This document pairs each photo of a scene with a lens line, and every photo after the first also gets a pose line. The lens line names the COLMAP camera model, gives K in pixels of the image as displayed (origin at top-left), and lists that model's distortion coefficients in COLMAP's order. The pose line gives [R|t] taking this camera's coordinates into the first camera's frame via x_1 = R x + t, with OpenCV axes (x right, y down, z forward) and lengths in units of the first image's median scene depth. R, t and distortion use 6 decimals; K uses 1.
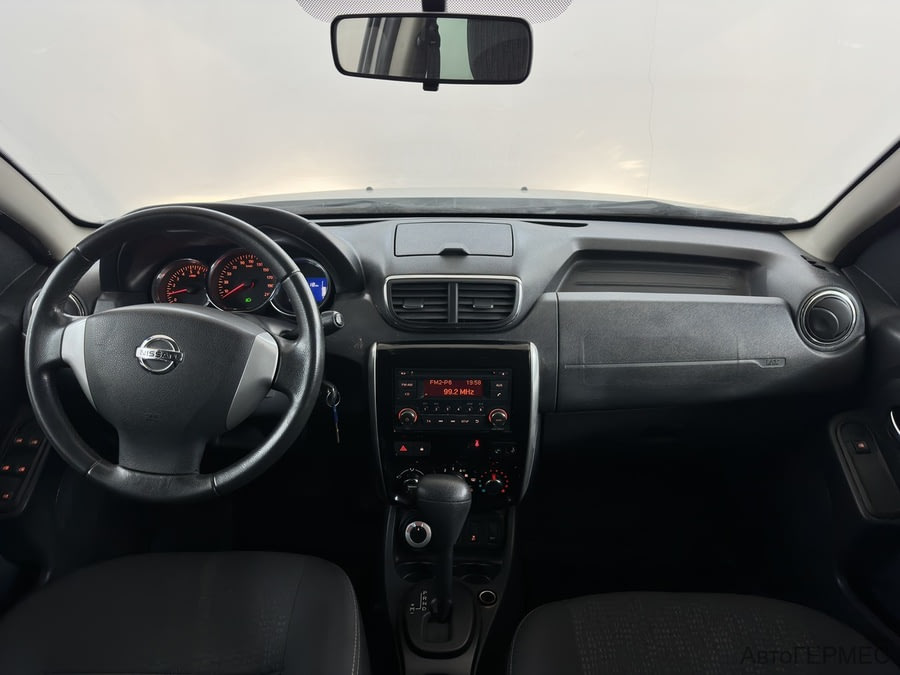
lens RADIAL K [[627.1, 0, 450.0], [0, 627.1, 337.5], [0, 0, 1]] dist [0.118923, 0.000095]
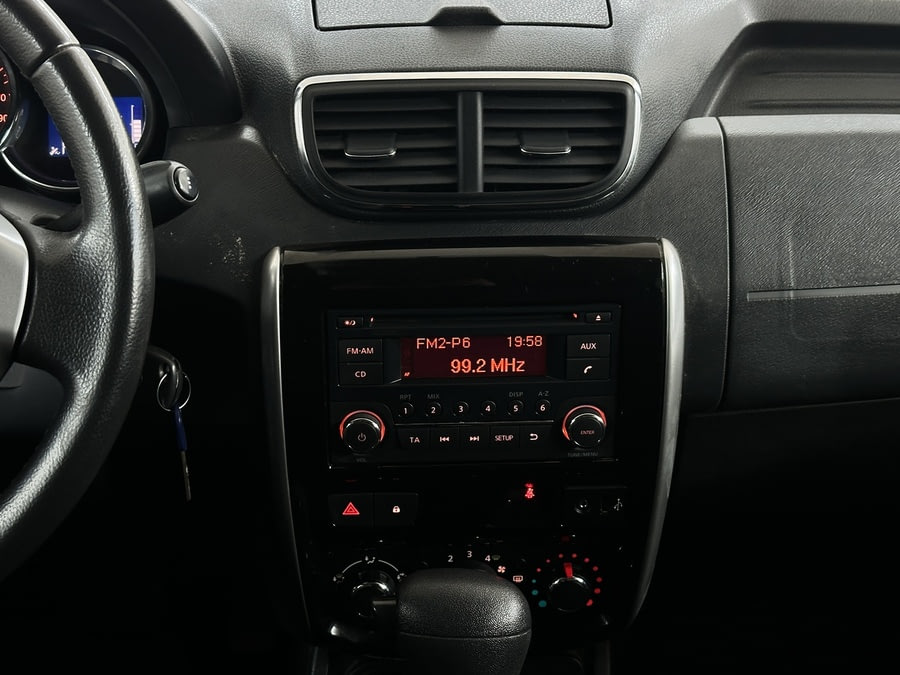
lens RADIAL K [[1253.6, 0, 450.0], [0, 1253.6, 337.5], [0, 0, 1]] dist [0.132619, -0.070730]
pose [[0.997963, -0.024814, 0.058774, -0.057613], [0.022704, 0.999083, 0.036307, 0.038730], [-0.059621, -0.034899, 0.997611, 0.196998]]
